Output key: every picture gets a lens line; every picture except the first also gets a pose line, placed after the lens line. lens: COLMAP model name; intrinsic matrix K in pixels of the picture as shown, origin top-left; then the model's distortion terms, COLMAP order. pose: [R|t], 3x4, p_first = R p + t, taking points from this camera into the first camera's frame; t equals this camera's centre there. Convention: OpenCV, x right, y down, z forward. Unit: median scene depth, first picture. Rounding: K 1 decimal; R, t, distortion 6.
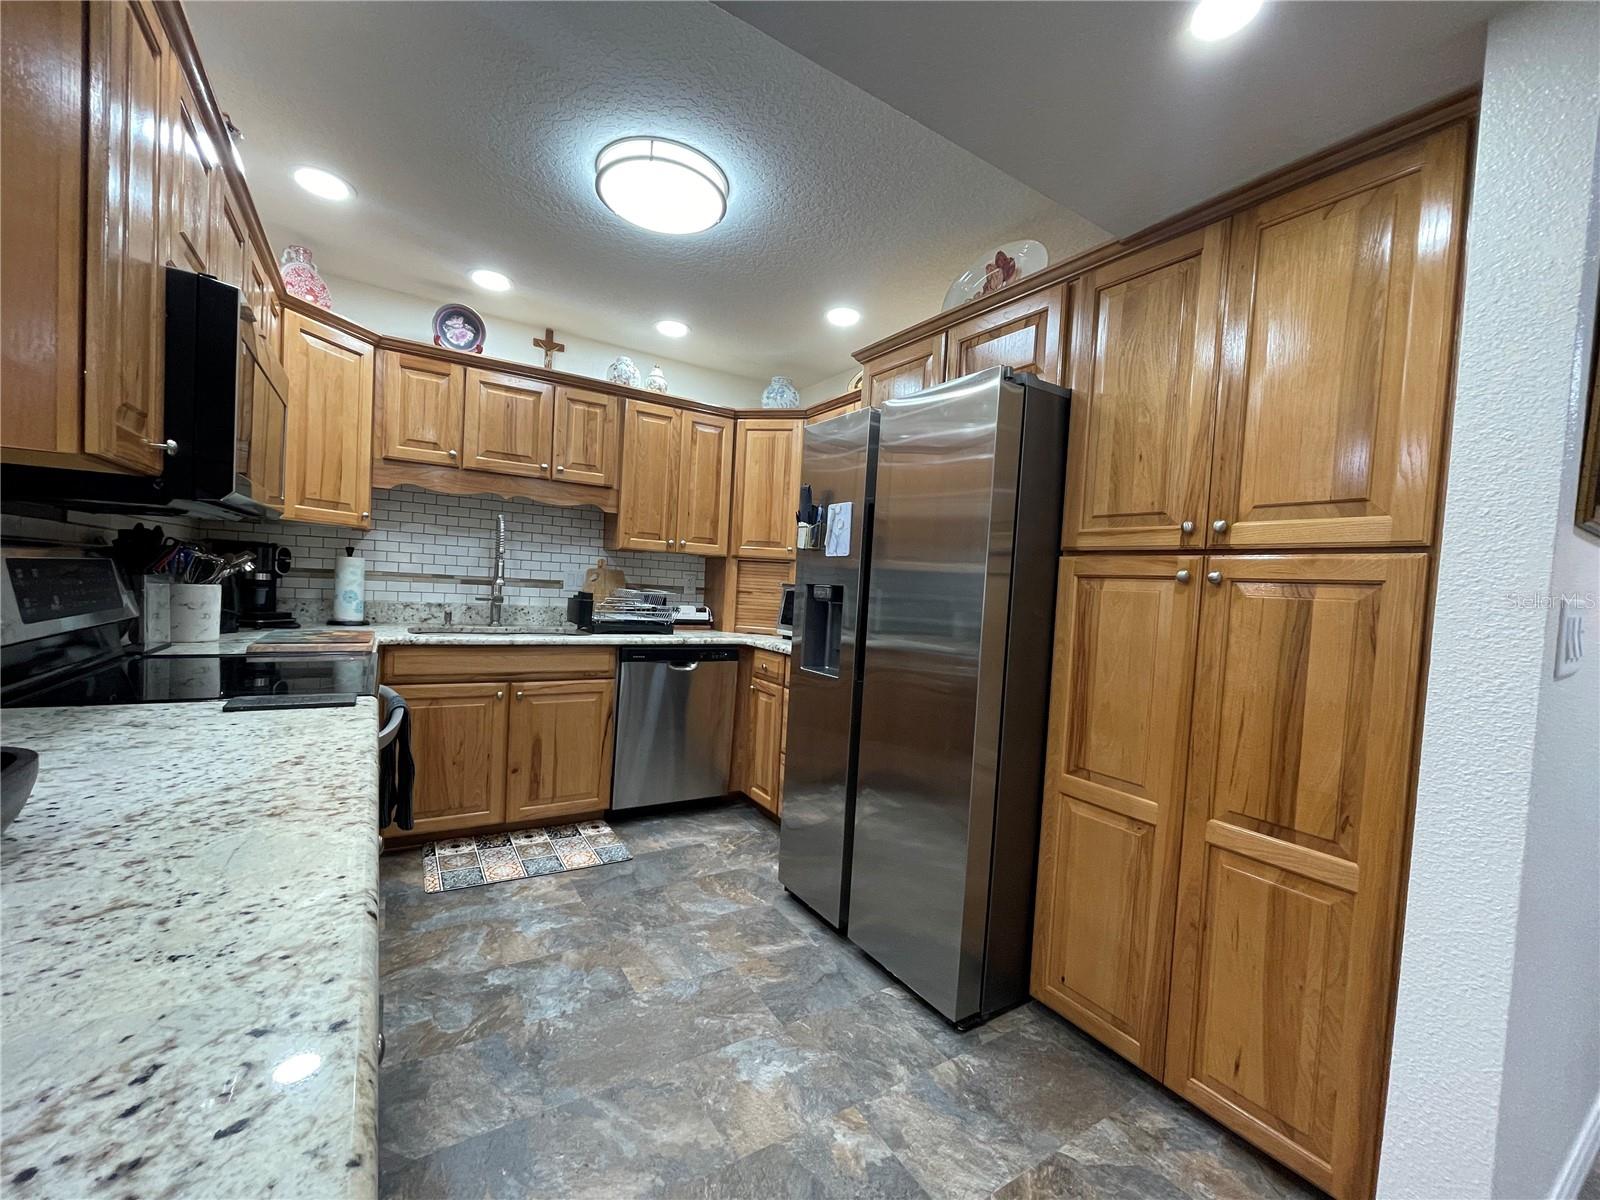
lens RADIAL K [[646.9, 0, 791.6], [0, 646.9, 608.8], [0, 0, 1]] dist [0.001562, -0.001070]
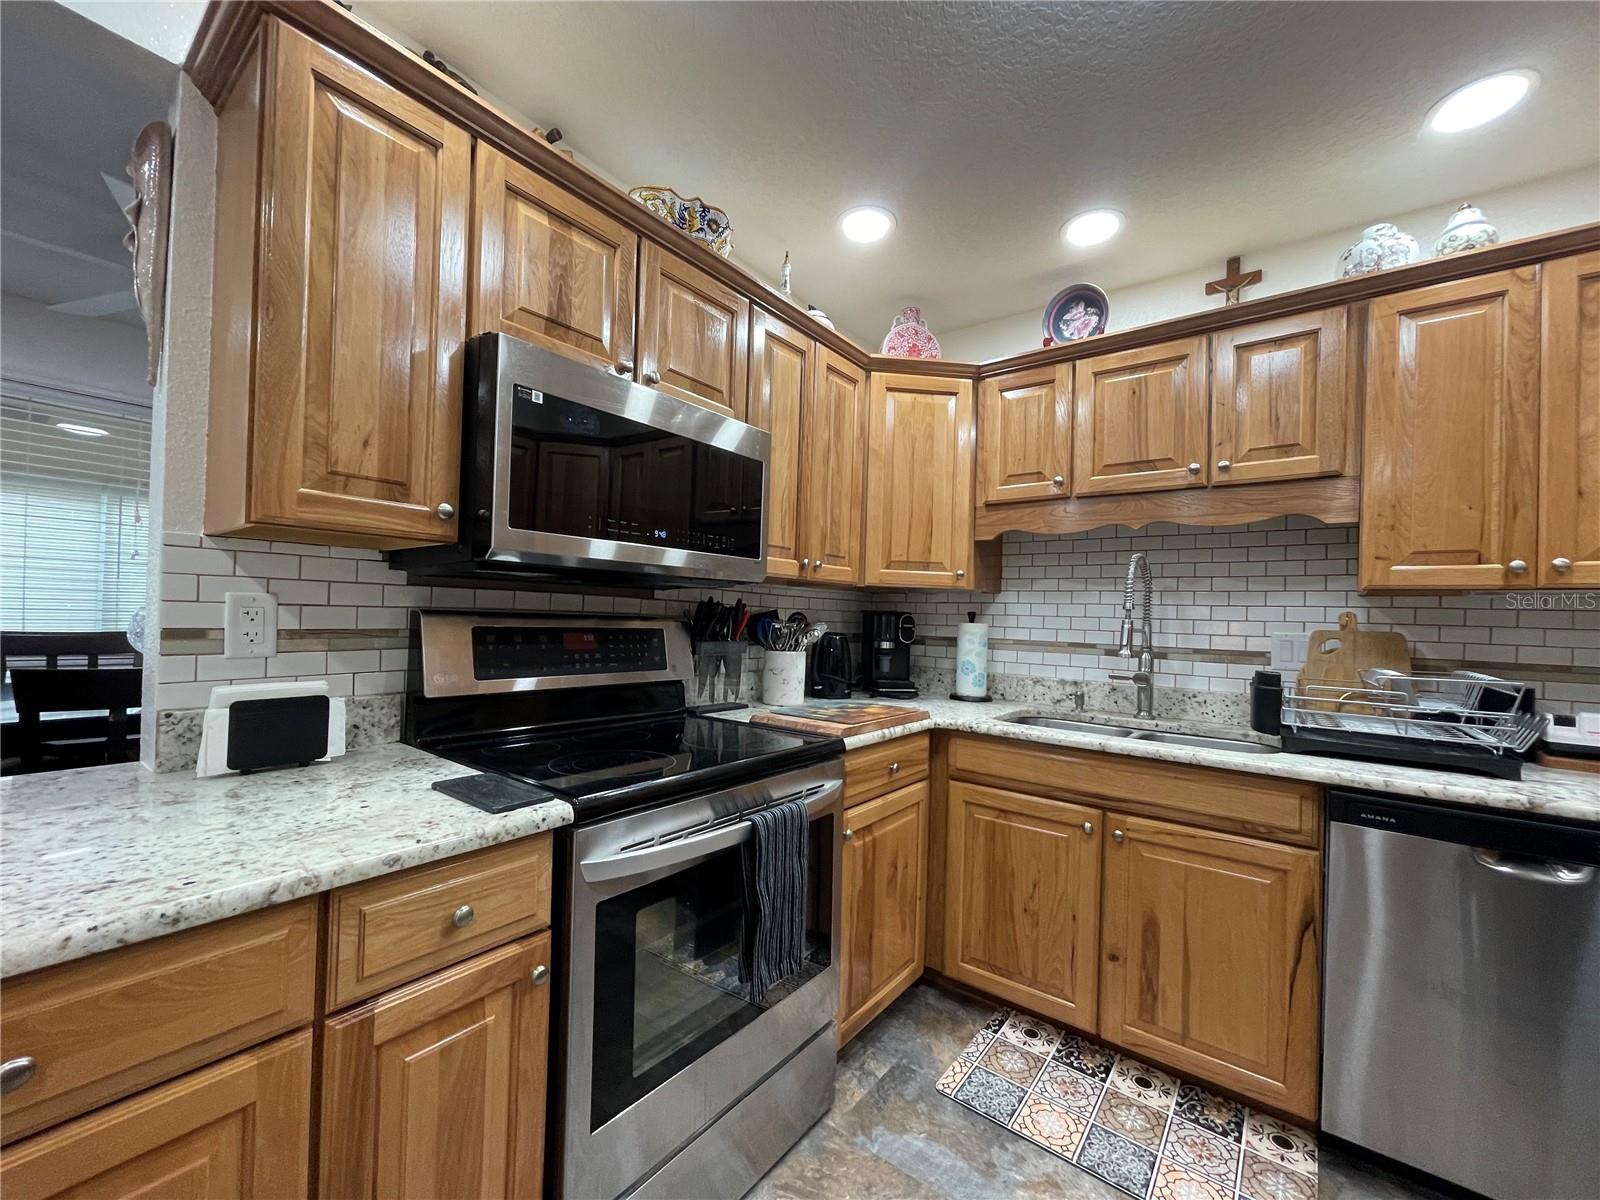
lens RADIAL K [[646.9, 0, 791.6], [0, 646.9, 608.8], [0, 0, 1]] dist [0.001562, -0.001070]
pose [[0.343082, -0.057113, -0.937568, 0.063581], [-0.049011, 0.995702, -0.078589, -0.017673], [0.938026, 0.072914, 0.338808, 0.459335]]
